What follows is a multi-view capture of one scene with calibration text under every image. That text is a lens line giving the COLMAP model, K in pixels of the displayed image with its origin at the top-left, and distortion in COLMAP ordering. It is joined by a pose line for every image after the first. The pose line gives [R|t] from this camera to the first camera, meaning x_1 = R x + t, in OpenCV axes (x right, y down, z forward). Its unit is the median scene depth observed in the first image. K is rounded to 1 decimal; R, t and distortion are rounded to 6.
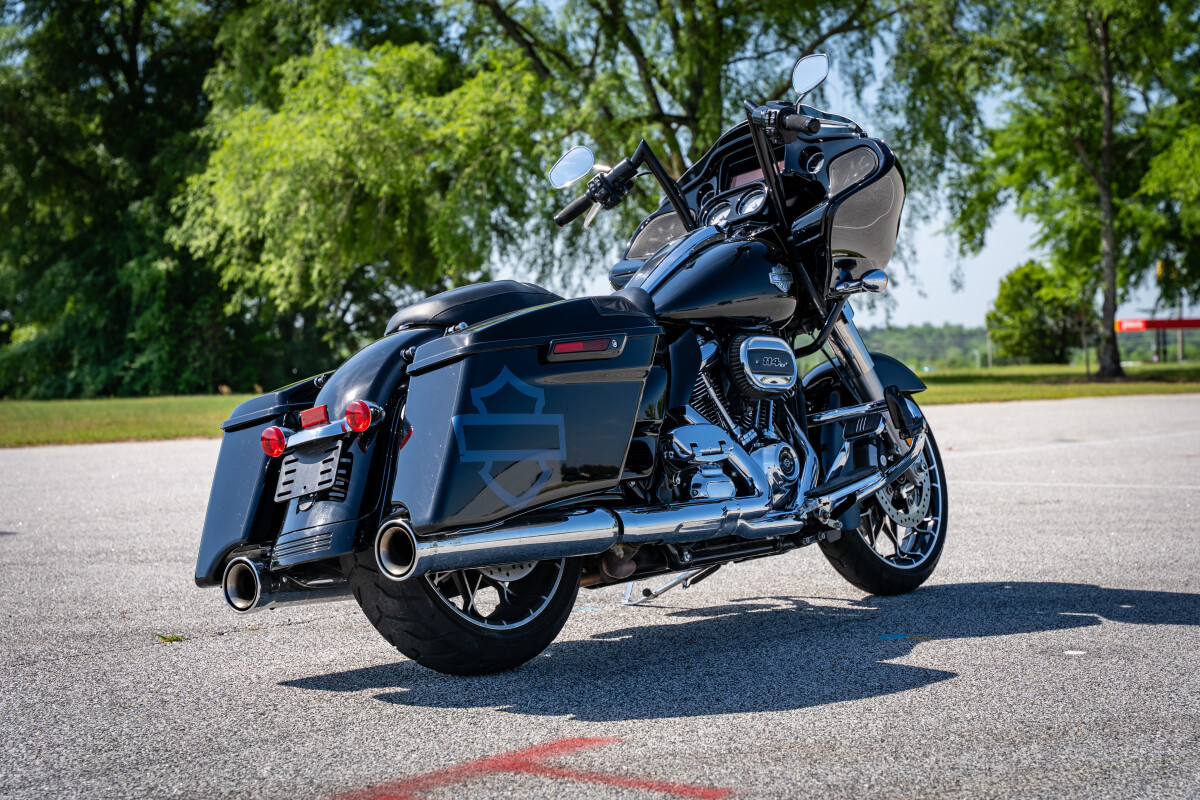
lens RADIAL K [[2122.9, 0, 628.3], [0, 2122.9, 403.2], [0, 0, 1]] dist [0.003954, 0.094945]
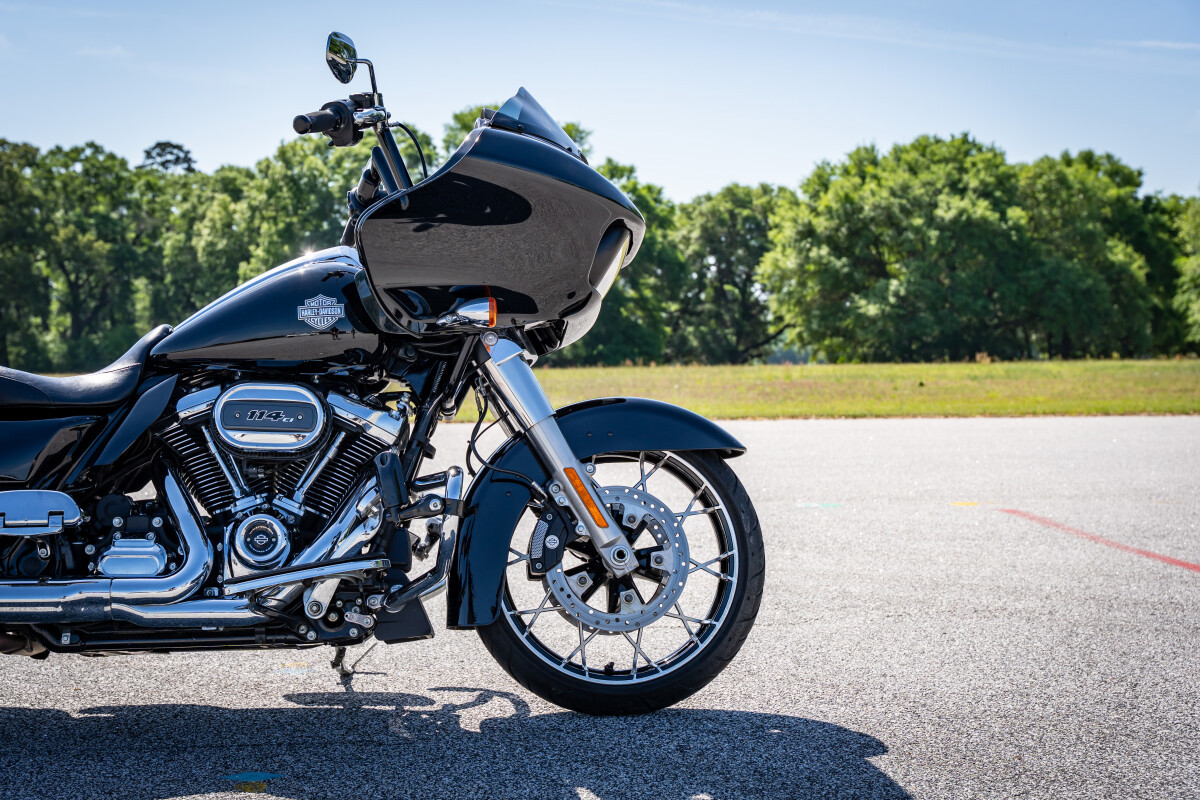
lens RADIAL K [[1690.3, 0, 563.5], [0, 1690.3, 411.4], [0, 0, 1]] dist [-0.003002, 0.021763]
pose [[0.664580, 0.046965, -0.745740, 0.766019], [-0.020019, 0.998784, 0.045061, -0.064011], [0.746949, -0.015017, 0.664712, 0.781331]]
